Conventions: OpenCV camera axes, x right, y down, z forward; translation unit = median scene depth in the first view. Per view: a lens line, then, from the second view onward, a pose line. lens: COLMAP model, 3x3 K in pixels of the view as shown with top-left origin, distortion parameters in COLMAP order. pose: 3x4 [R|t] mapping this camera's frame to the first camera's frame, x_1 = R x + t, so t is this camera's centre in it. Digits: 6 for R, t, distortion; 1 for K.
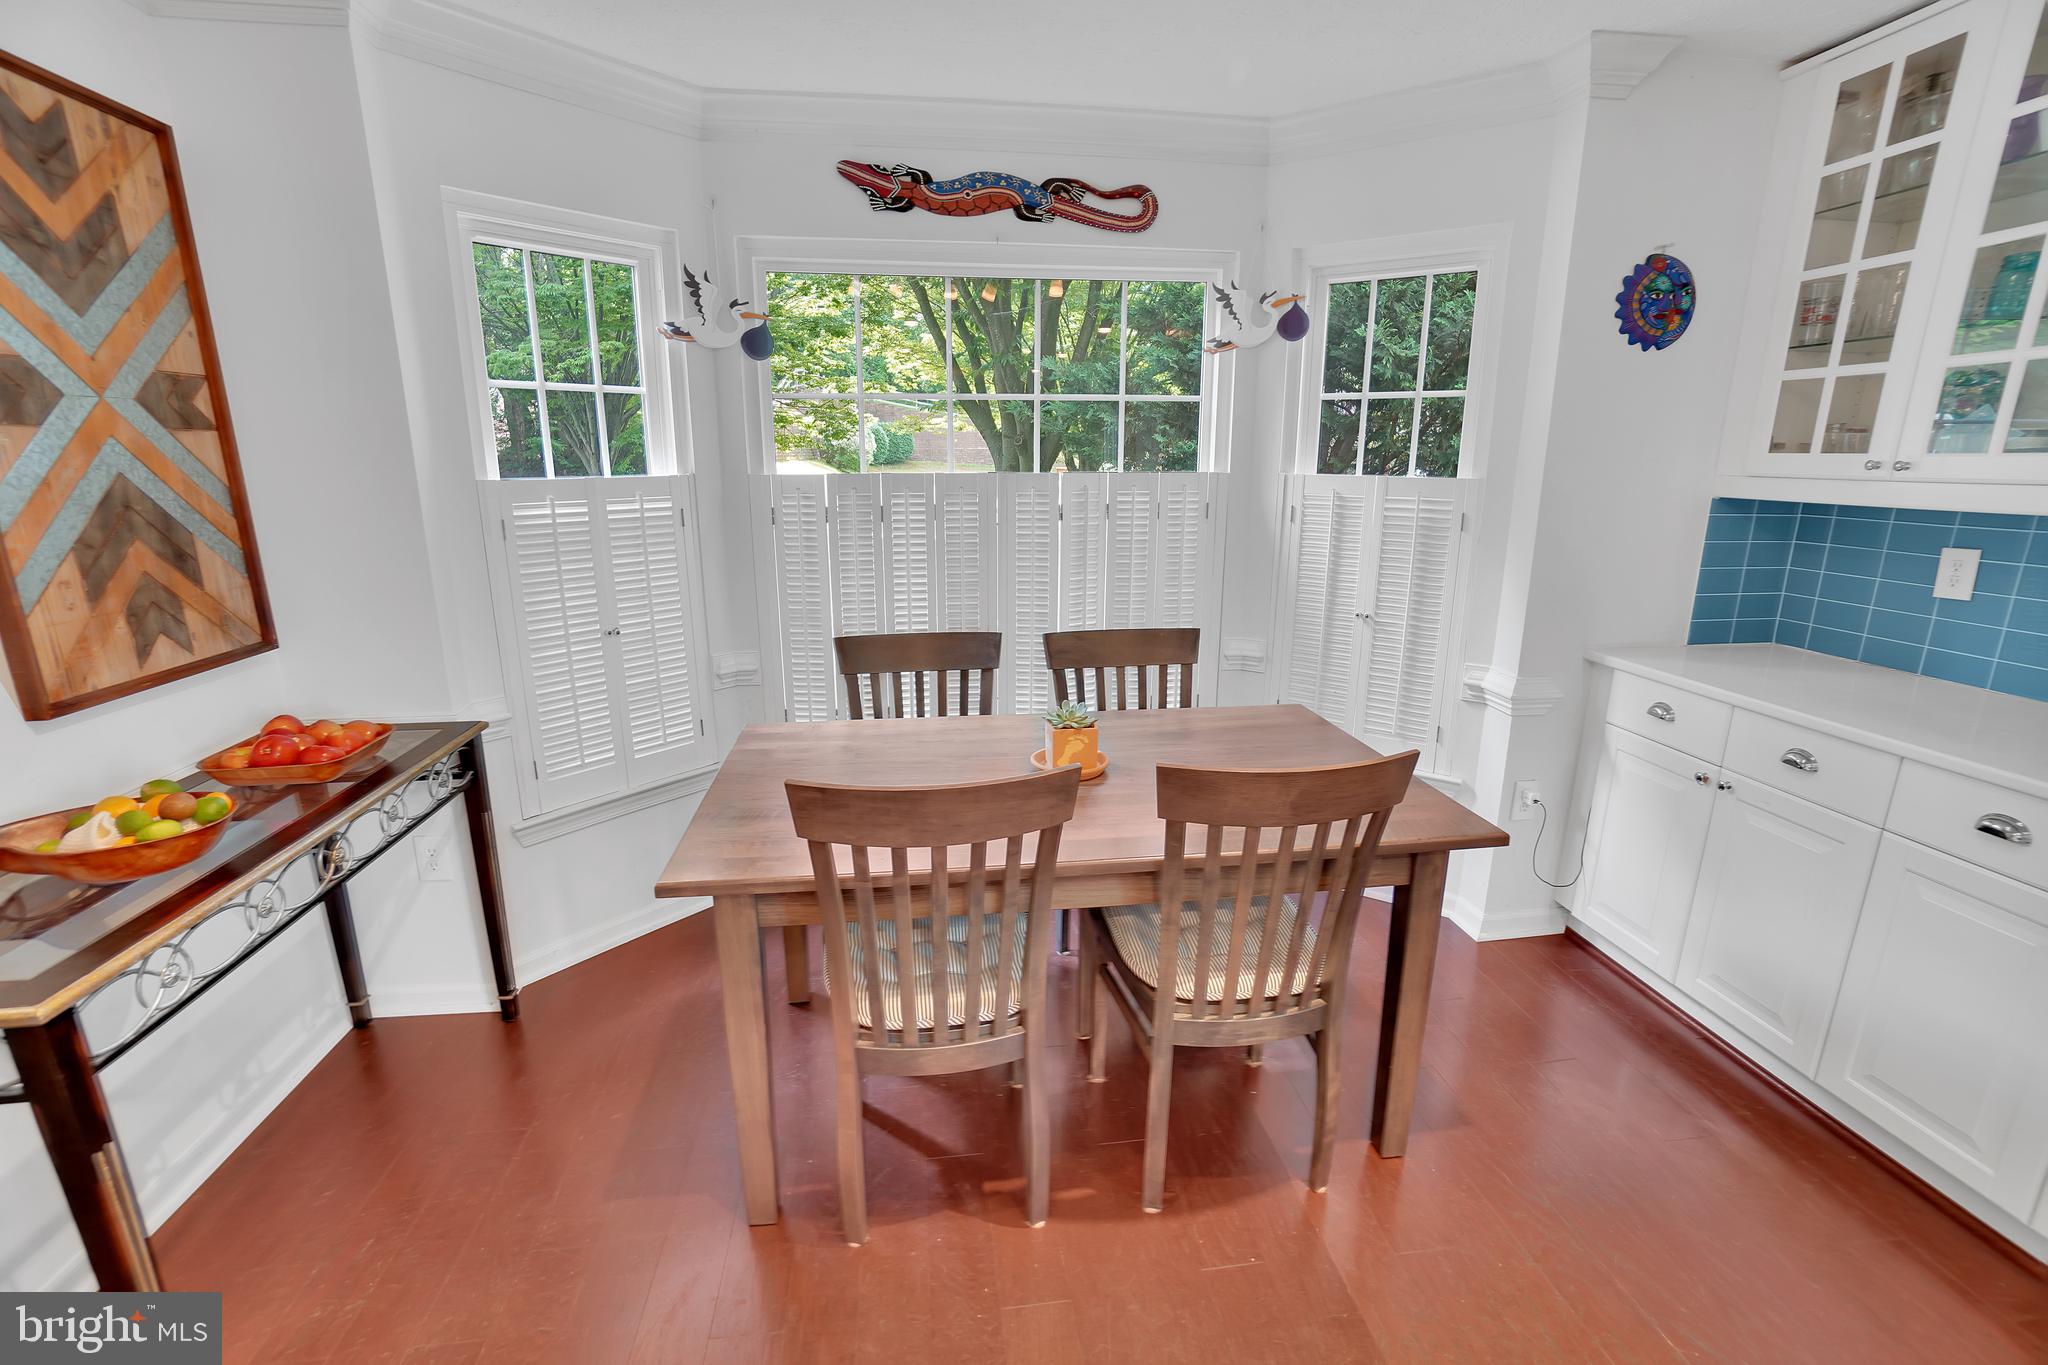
lens RADIAL K [[900.6, 0, 1022.8], [0, 900.6, 680.3], [0, 0, 1]] dist [-0.065109, 0.023943]
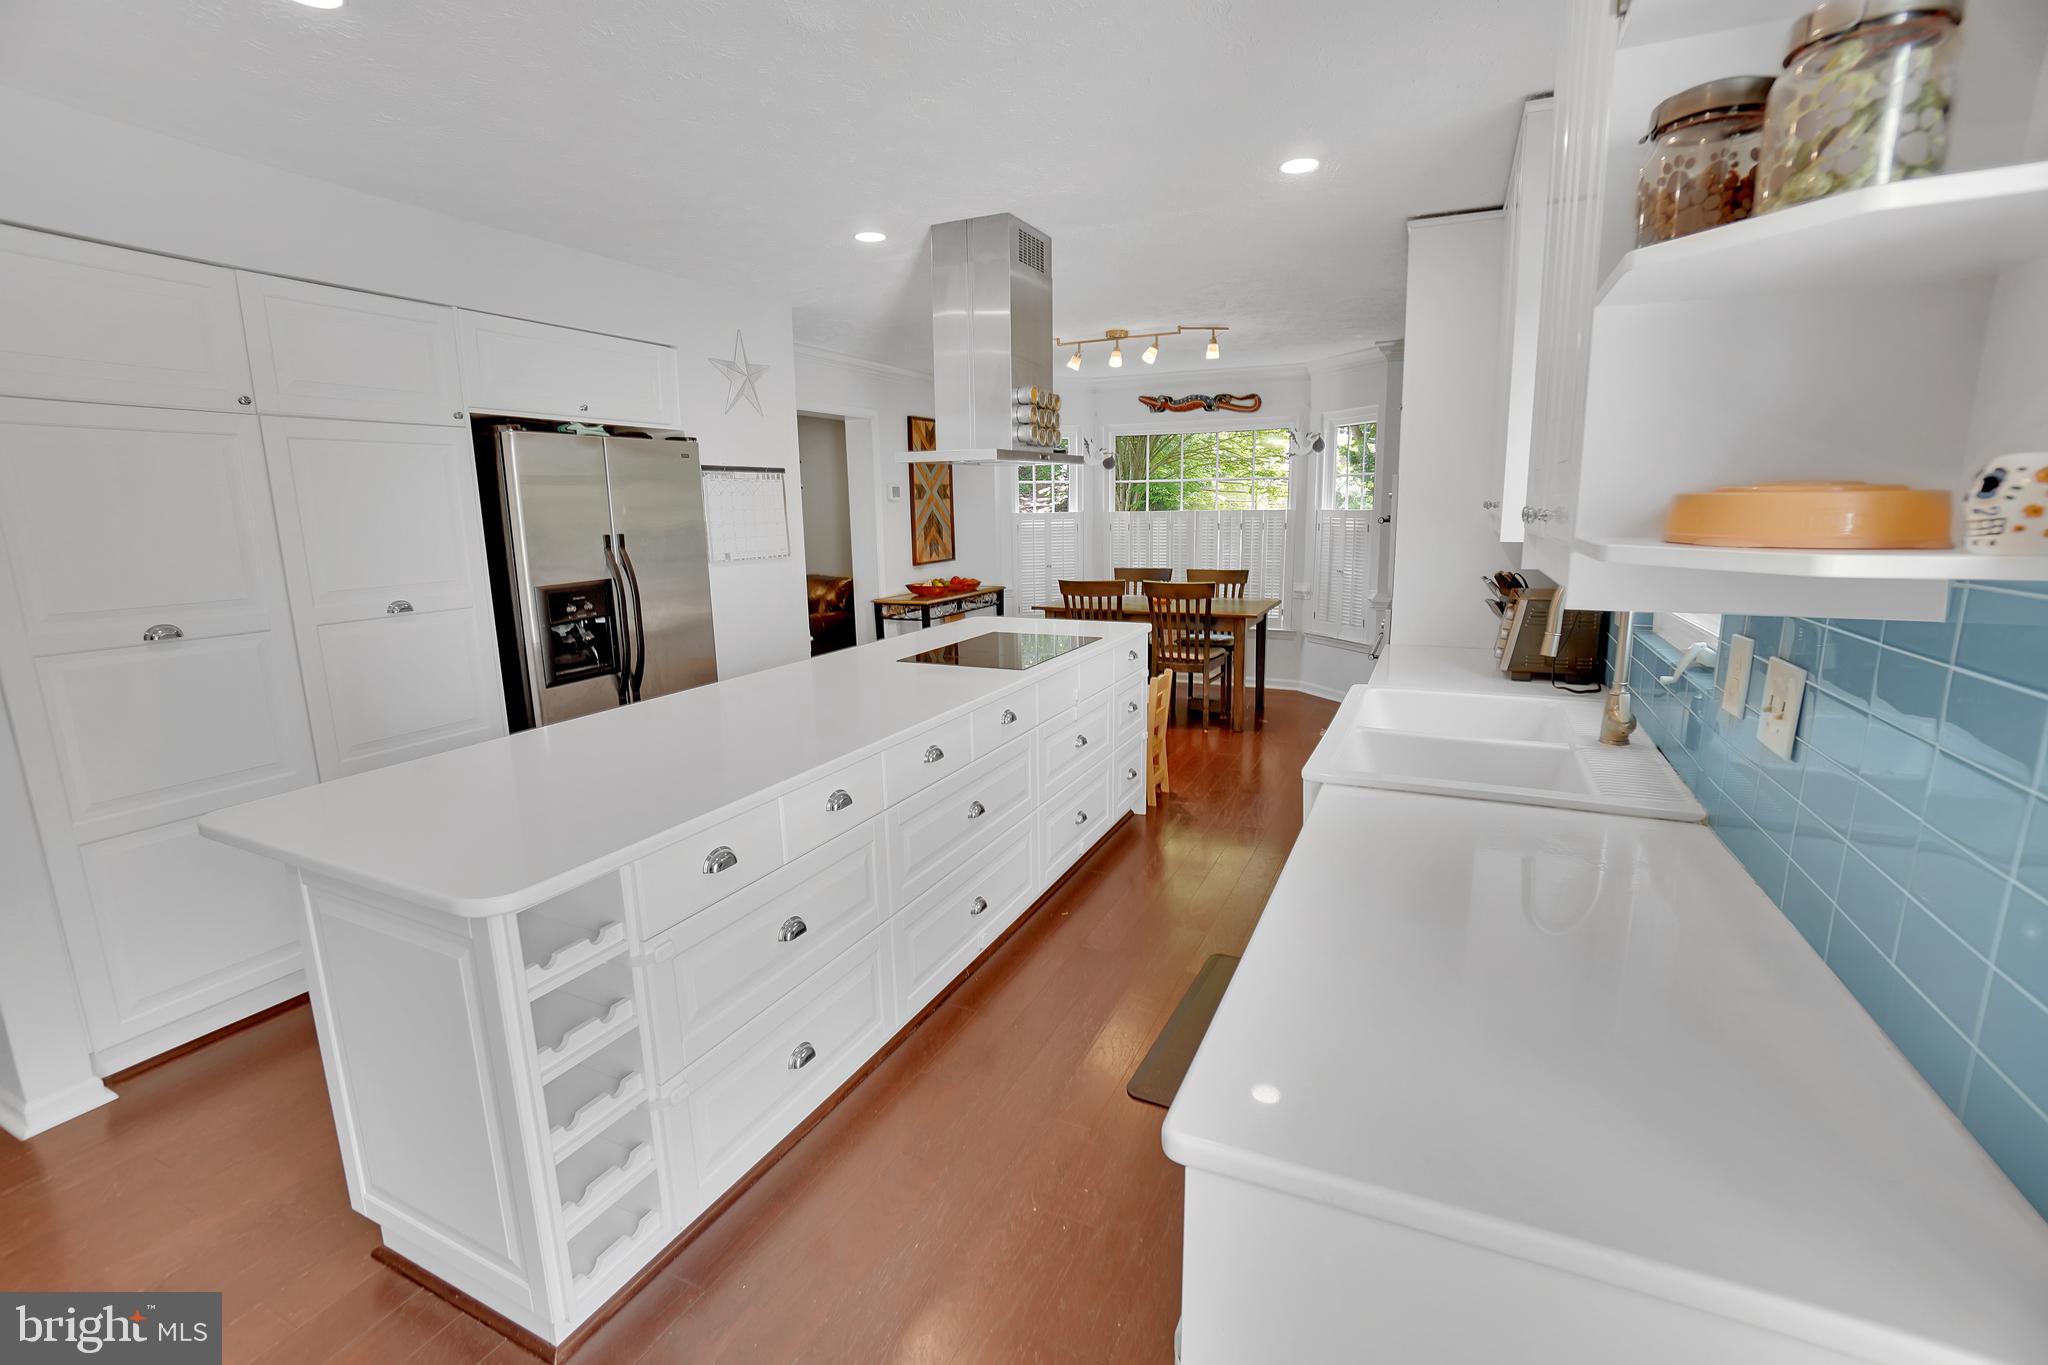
lens RADIAL K [[900.6, 0, 1022.8], [0, 900.6, 680.3], [0, 0, 1]] dist [-0.065109, 0.023943]
pose [[0.840389, 0.087866, -0.534813, 1.047838], [-0.114849, 0.993232, -0.017290, 0.371344], [0.529675, 0.075953, 0.844793, -1.461370]]
